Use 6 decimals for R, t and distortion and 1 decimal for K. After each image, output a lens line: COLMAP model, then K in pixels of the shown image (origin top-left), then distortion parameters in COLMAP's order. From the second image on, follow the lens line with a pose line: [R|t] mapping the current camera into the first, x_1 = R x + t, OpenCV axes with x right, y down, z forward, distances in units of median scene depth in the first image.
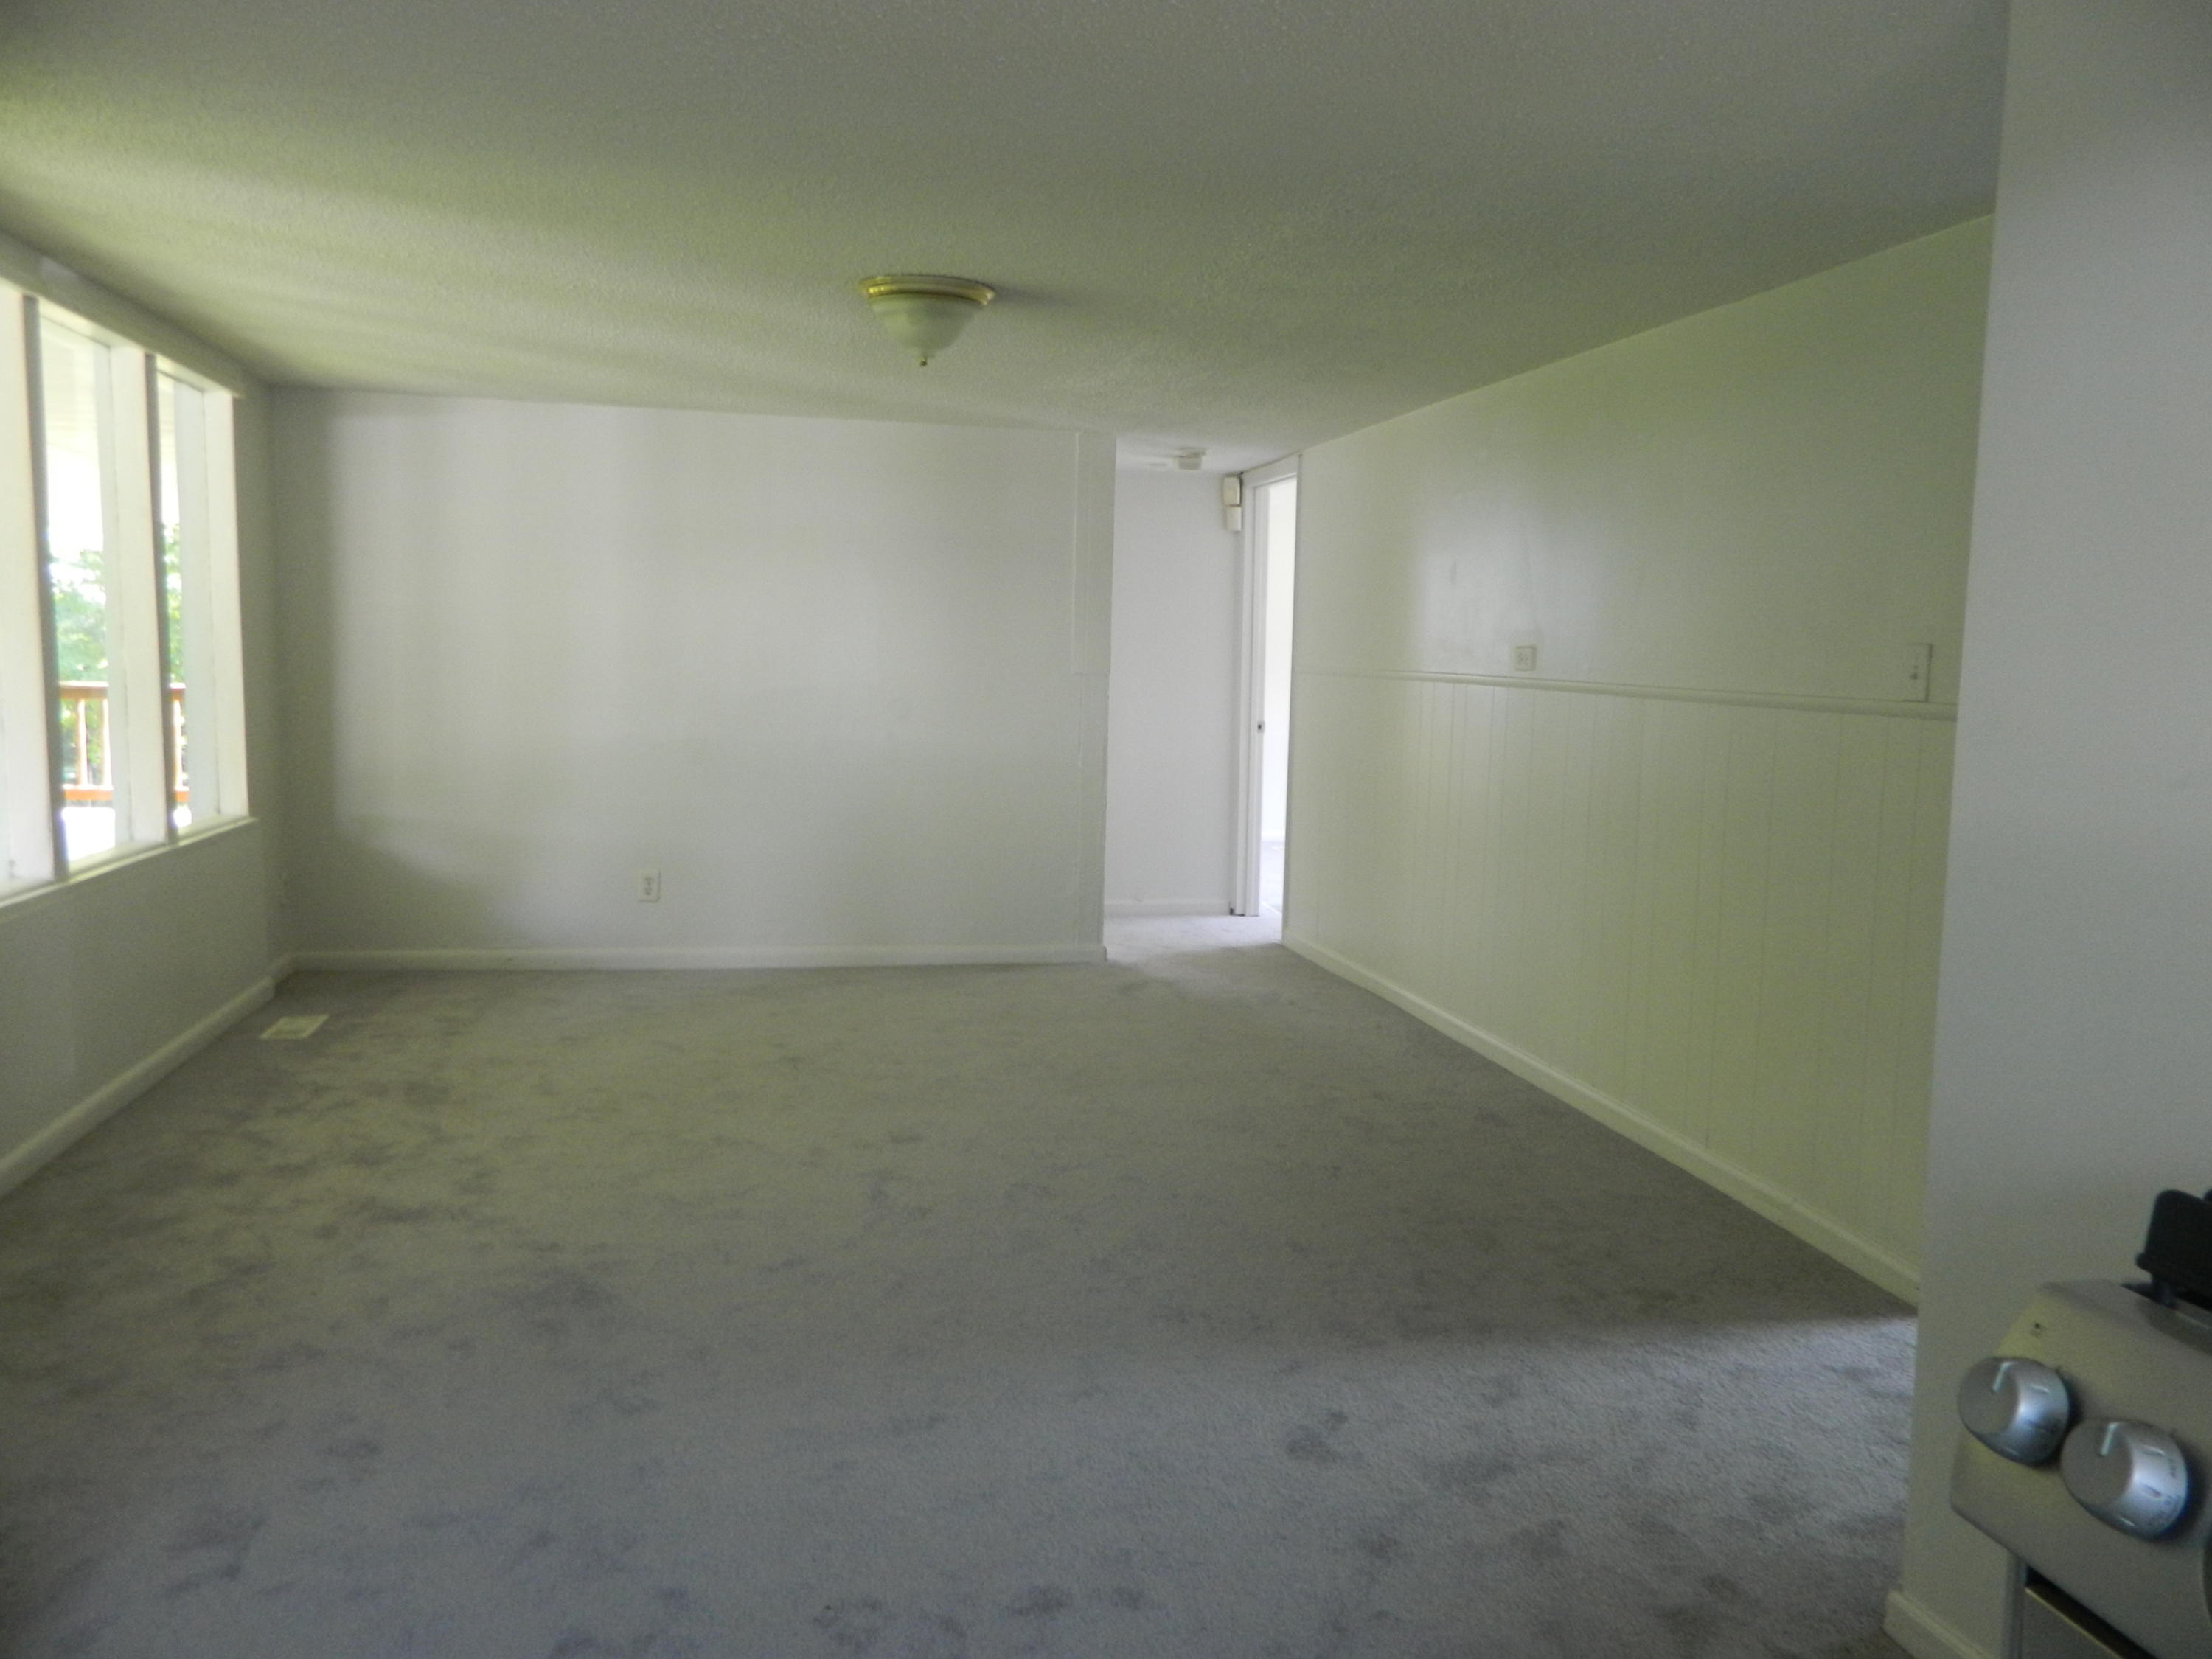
lens RADIAL K [[1656.7, 0, 1101.7], [0, 1656.7, 827.3], [0, 0, 1]] dist [0.014899, 0.003696]
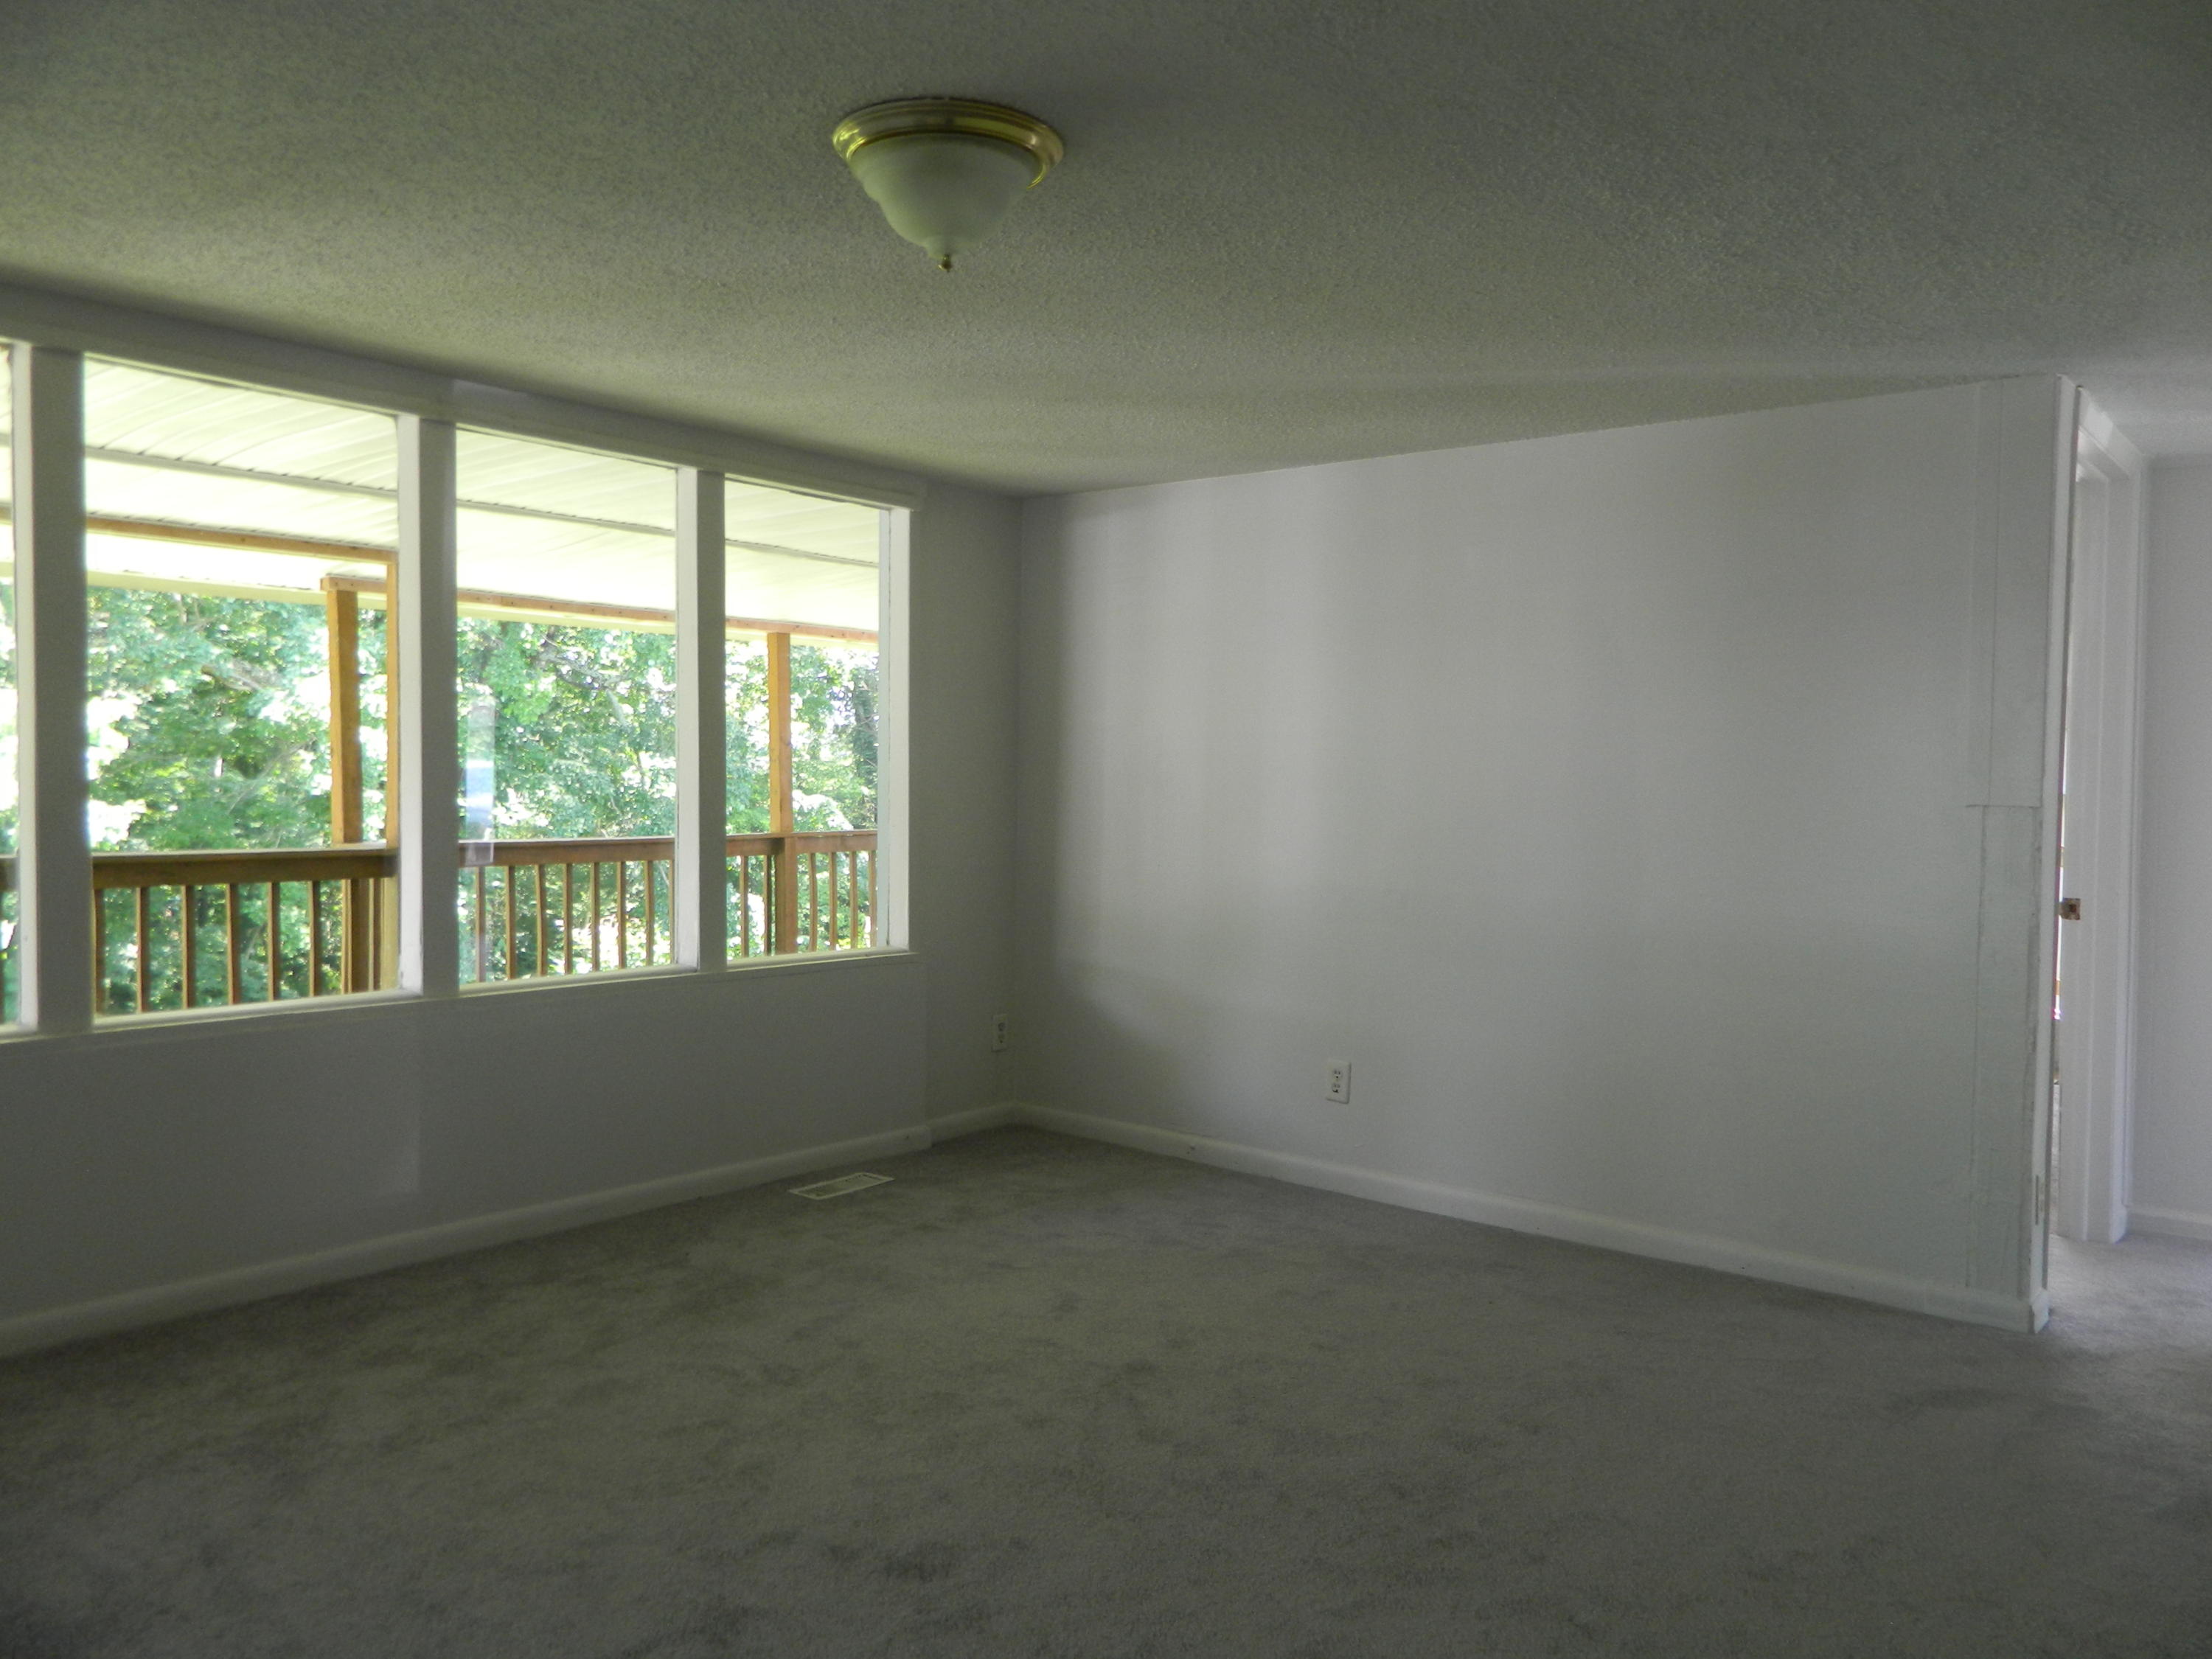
lens RADIAL K [[1656.7, 0, 1099.3], [0, 1656.7, 834.2], [0, 0, 1]] dist [0.014899, 0.003696]
pose [[0.624756, 0.014478, -0.780685, 0.262020], [-0.082684, 0.995433, -0.047709, -0.033569], [0.776429, 0.094357, 0.623100, 0.454102]]
